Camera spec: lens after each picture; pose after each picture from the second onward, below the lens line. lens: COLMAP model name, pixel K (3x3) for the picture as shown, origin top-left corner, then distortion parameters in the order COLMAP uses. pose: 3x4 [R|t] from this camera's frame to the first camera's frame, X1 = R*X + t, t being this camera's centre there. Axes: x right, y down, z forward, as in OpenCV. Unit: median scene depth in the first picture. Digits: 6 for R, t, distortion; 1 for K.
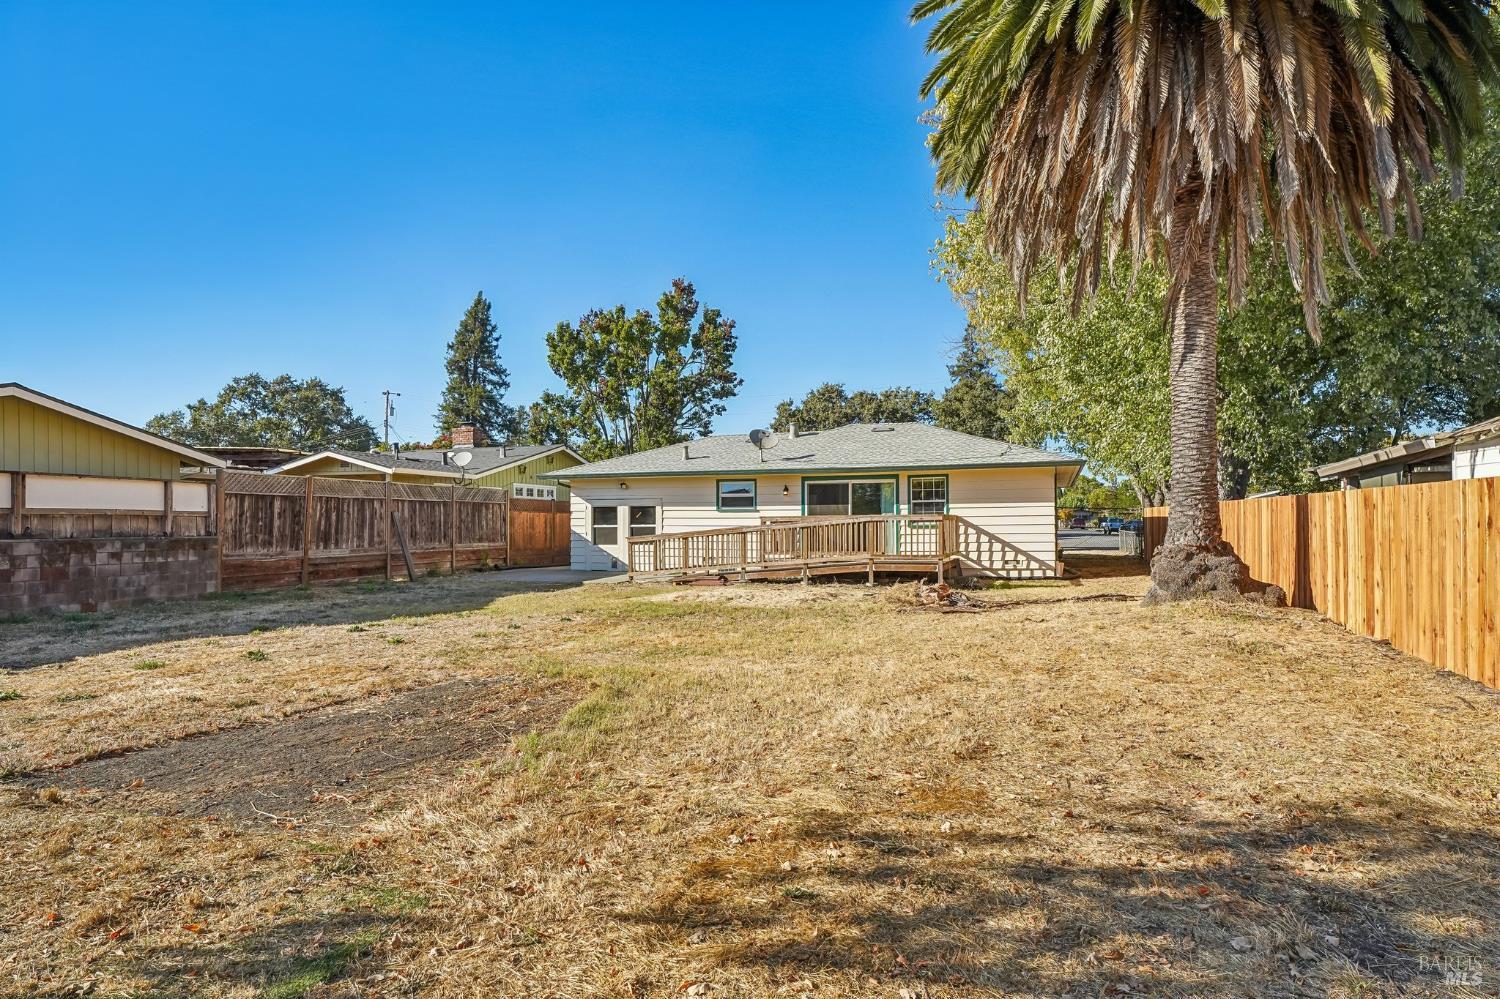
lens RADIAL K [[844.7, 0, 752.5], [0, 844.7, 507.8], [0, 0, 1]] dist [0.006535, 0.000028]
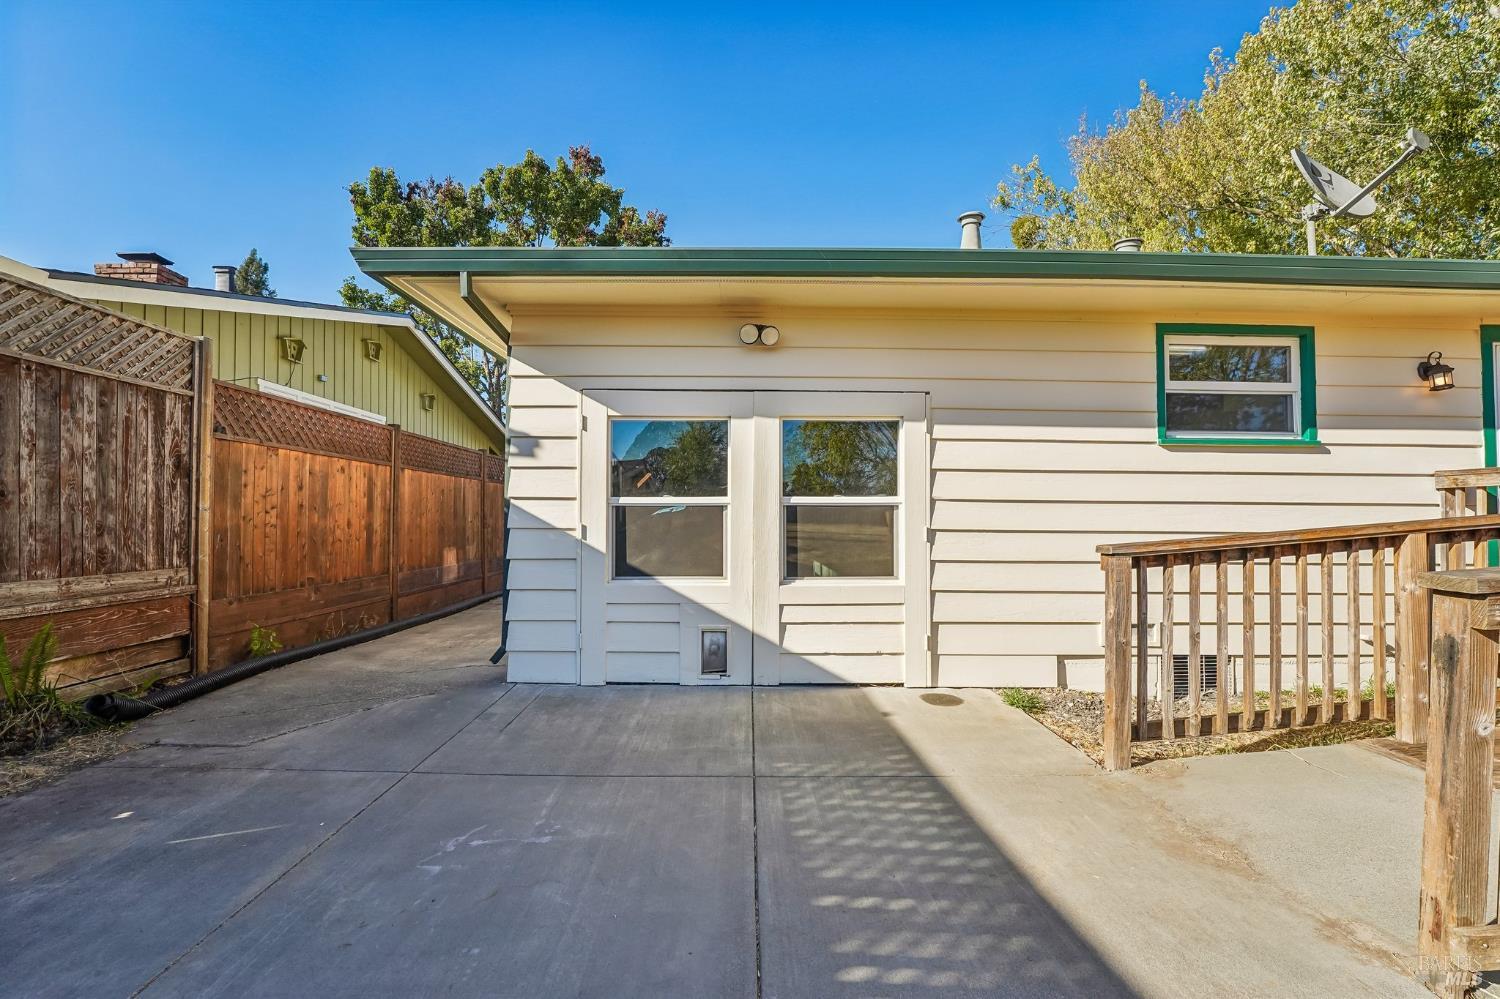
lens RADIAL K [[636.7, 0, 768.7], [0, 636.7, 521.5], [0, 0, 1]] dist [-0.005998, -0.000368]
pose [[0.936945, 0.002510, 0.349467, -0.213571], [-0.012687, 0.999559, 0.026833, 0.022426], [-0.349245, -0.029575, 0.936564, 0.821208]]
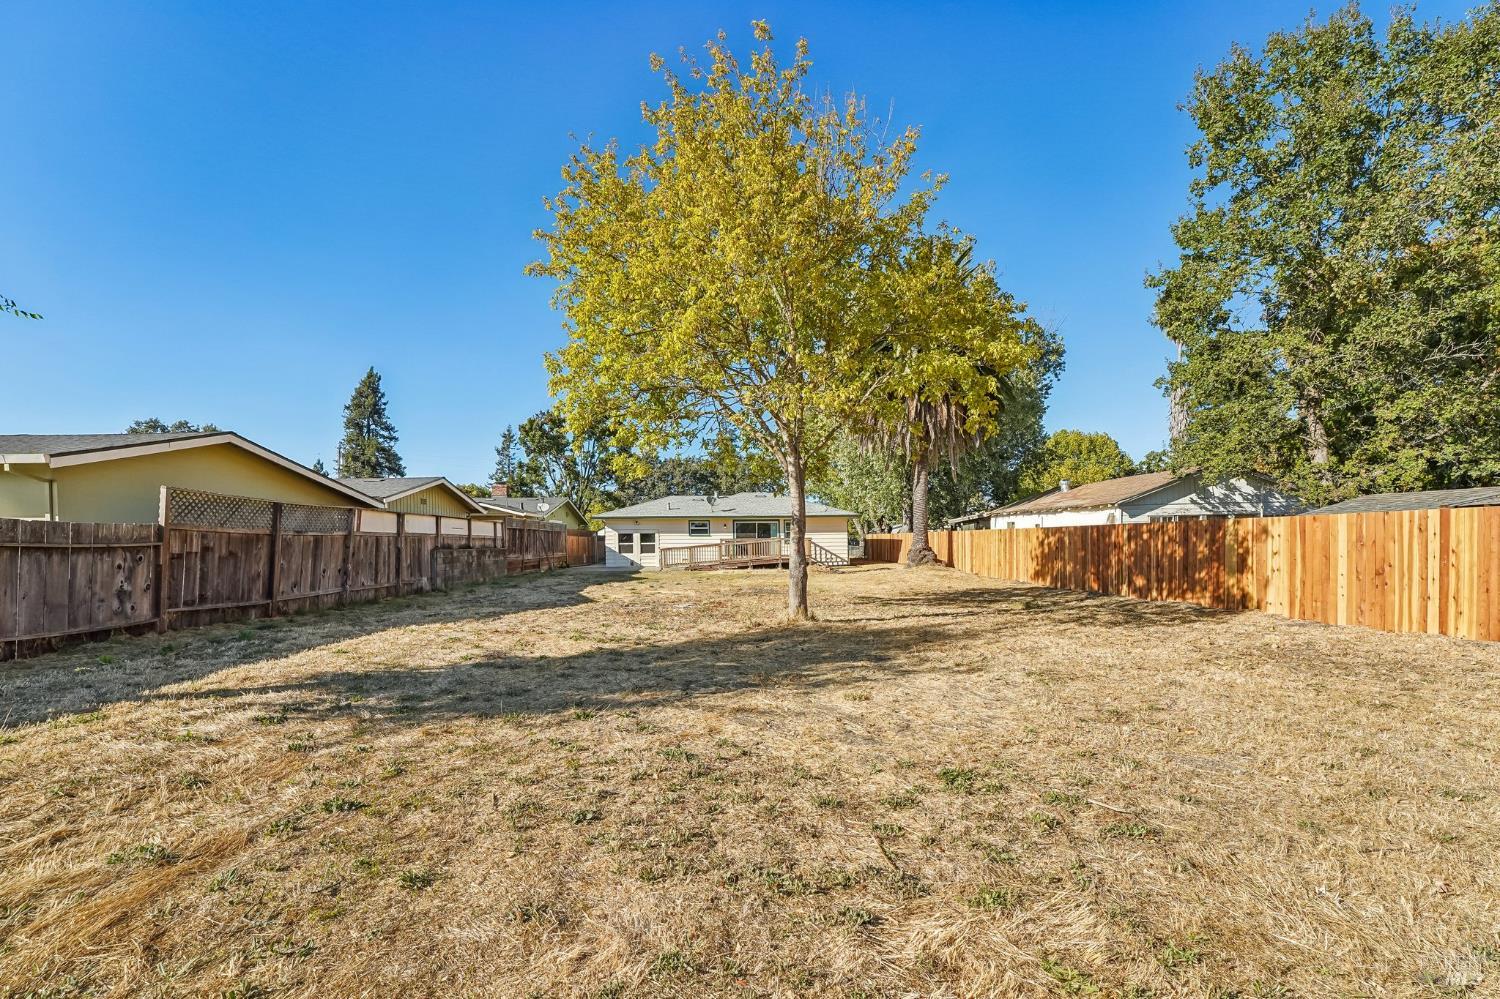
lens RADIAL K [[615.2, 0, 754.9], [0, 615.2, 545.6], [0, 0, 1]] dist [-0.016941, 0.001045]
pose [[0.942410, -0.003797, 0.334438, -0.367330], [-0.003434, 0.999773, 0.021028, -0.004458], [-0.334442, -0.020965, 0.942183, -0.415125]]
